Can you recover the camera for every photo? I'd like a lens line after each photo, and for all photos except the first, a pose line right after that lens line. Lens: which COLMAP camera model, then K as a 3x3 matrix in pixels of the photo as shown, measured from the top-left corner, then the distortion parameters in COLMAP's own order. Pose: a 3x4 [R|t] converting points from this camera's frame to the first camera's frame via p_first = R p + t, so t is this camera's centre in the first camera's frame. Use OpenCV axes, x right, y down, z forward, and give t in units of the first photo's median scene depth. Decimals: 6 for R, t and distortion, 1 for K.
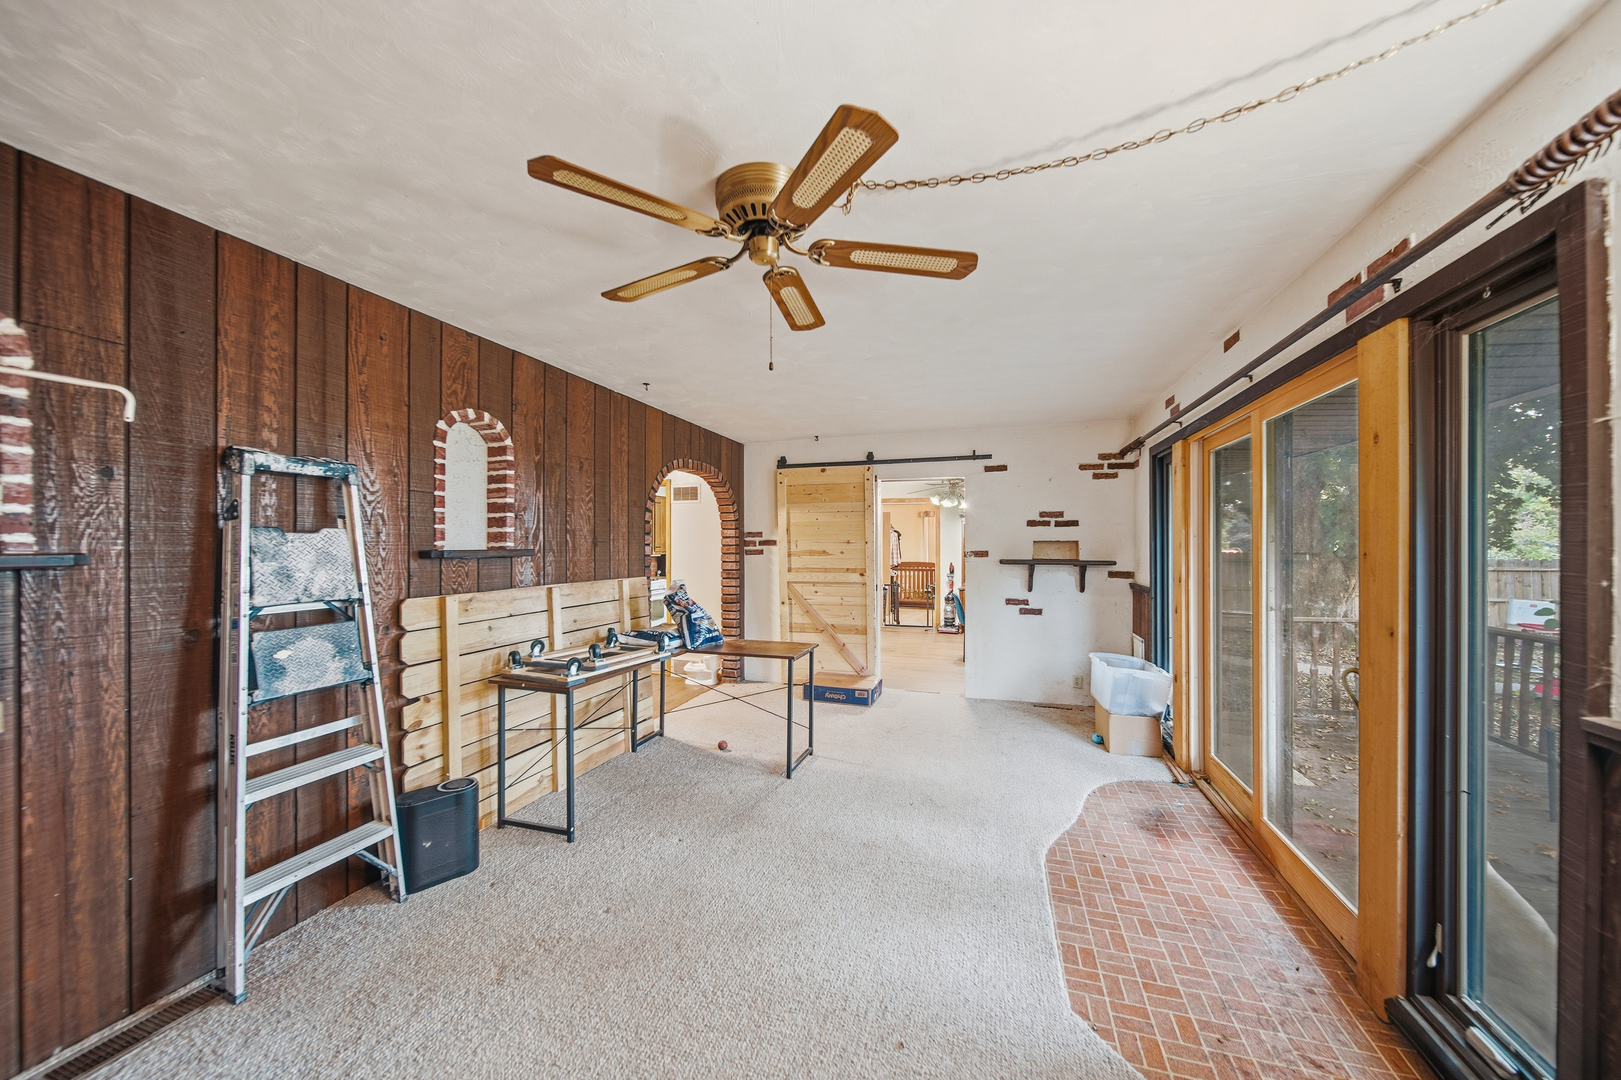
lens RADIAL K [[584.0, 0, 811.3], [0, 584.0, 541.1], [0, 0, 1]] dist [-0.002629, -0.000031]
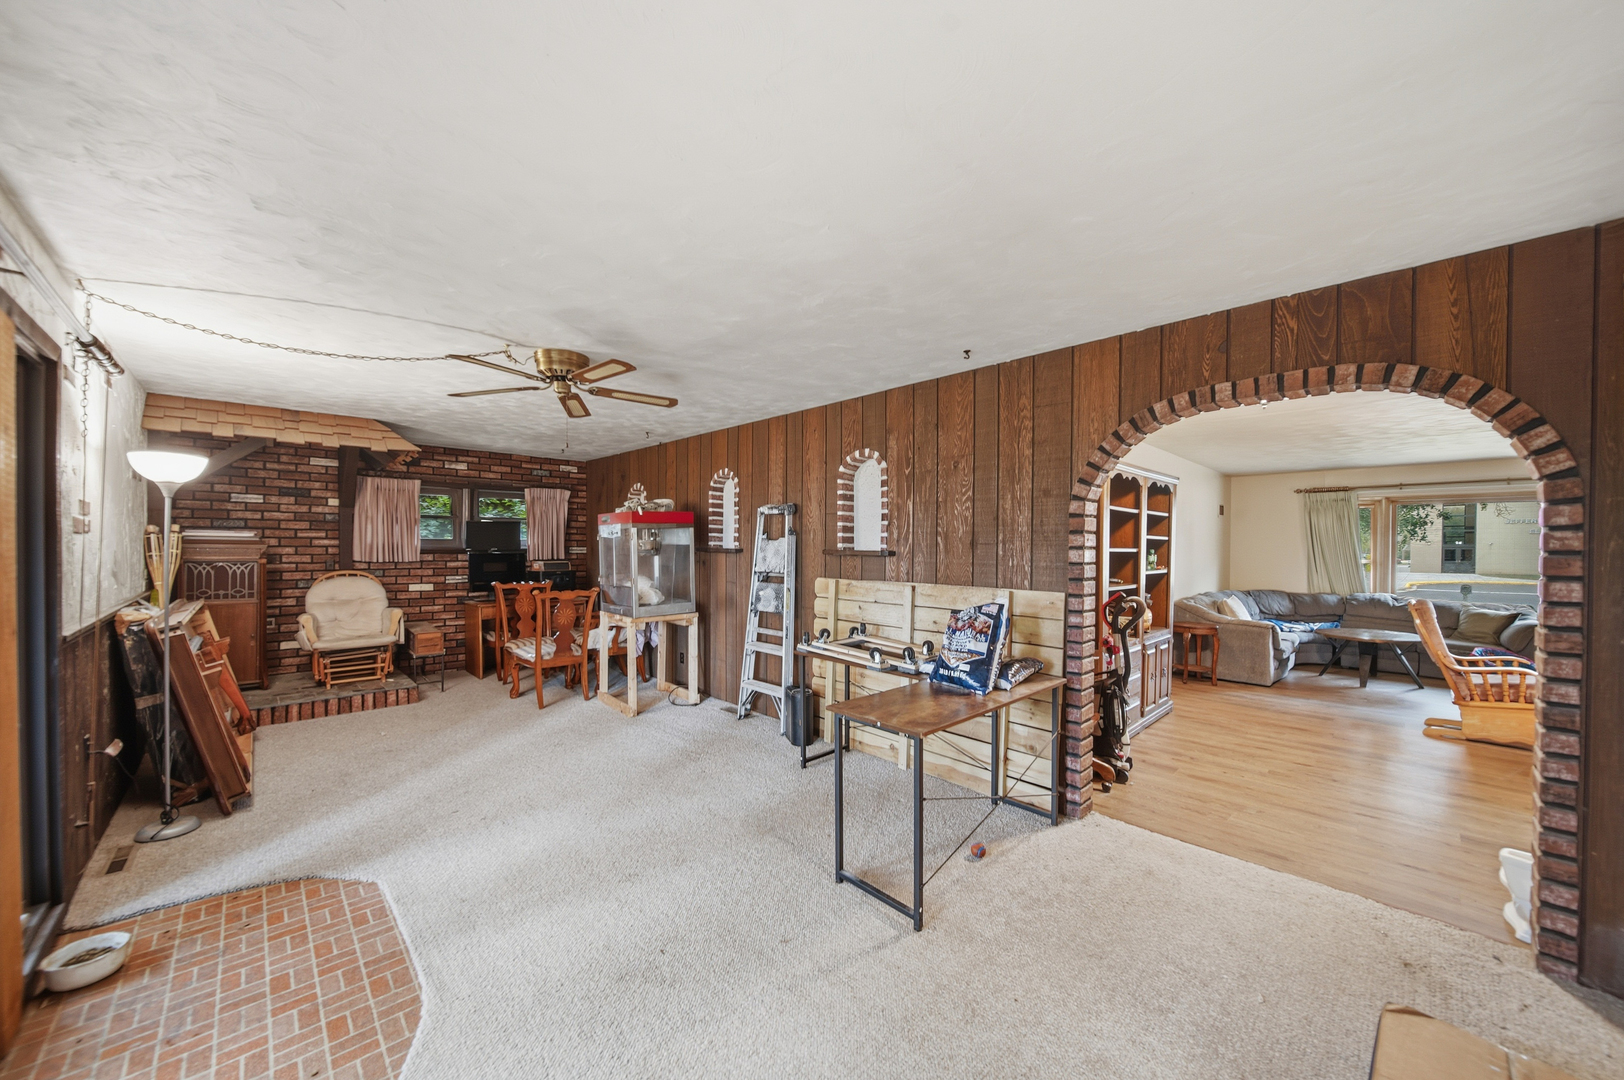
lens RADIAL K [[585.1, 0, 812.7], [0, 585.1, 549.7], [0, 0, 1]] dist [-0.002629, -0.000031]
pose [[-0.487460, 0.004545, -0.873134, 0.699860], [0.001054, 0.999989, 0.004617, 0.007364], [0.873145, 0.001331, -0.487459, 1.568736]]
